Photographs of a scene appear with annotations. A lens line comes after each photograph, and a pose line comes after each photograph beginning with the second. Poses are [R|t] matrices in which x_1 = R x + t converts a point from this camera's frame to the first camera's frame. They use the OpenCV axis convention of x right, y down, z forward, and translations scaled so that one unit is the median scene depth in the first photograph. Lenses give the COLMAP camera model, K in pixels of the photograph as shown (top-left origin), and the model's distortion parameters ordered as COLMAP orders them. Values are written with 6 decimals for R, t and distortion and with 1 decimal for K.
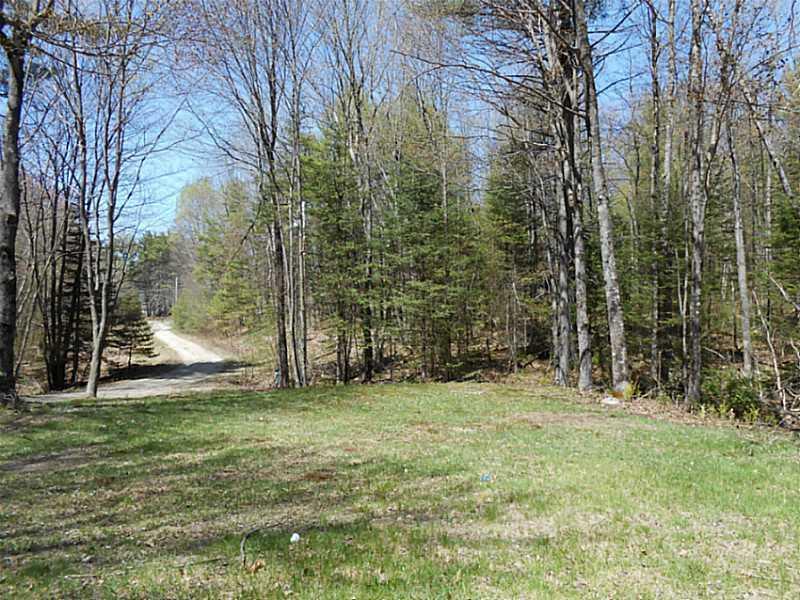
lens RADIAL K [[615.9, 0, 399.9], [0, 615.9, 288.0], [0, 0, 1]] dist [-0.035894, 0.076410]
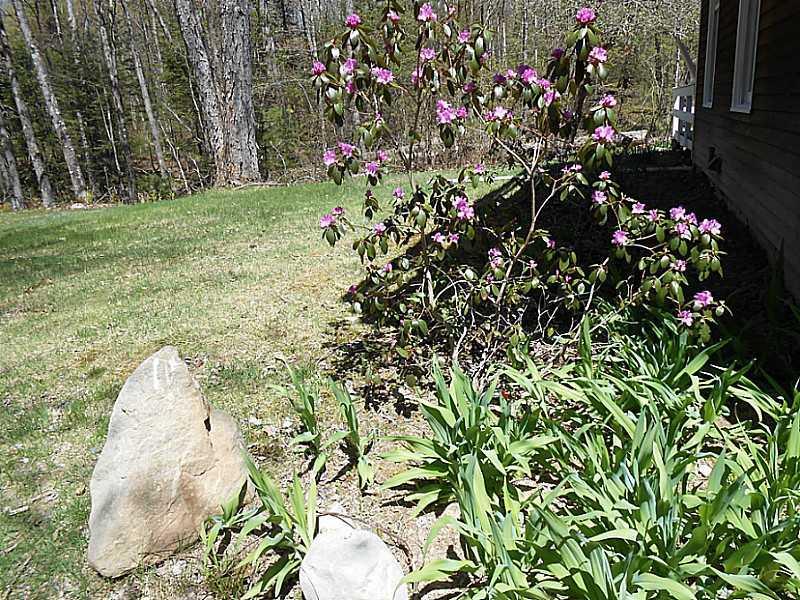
lens RADIAL K [[615.9, 0, 399.9], [0, 615.9, 288.0], [0, 0, 1]] dist [-0.035894, 0.076410]
pose [[0.631347, -0.261104, 0.730223, -0.176081], [0.062364, 0.955660, 0.287793, 0.005907], [-0.772989, -0.136157, 0.619636, -0.304963]]
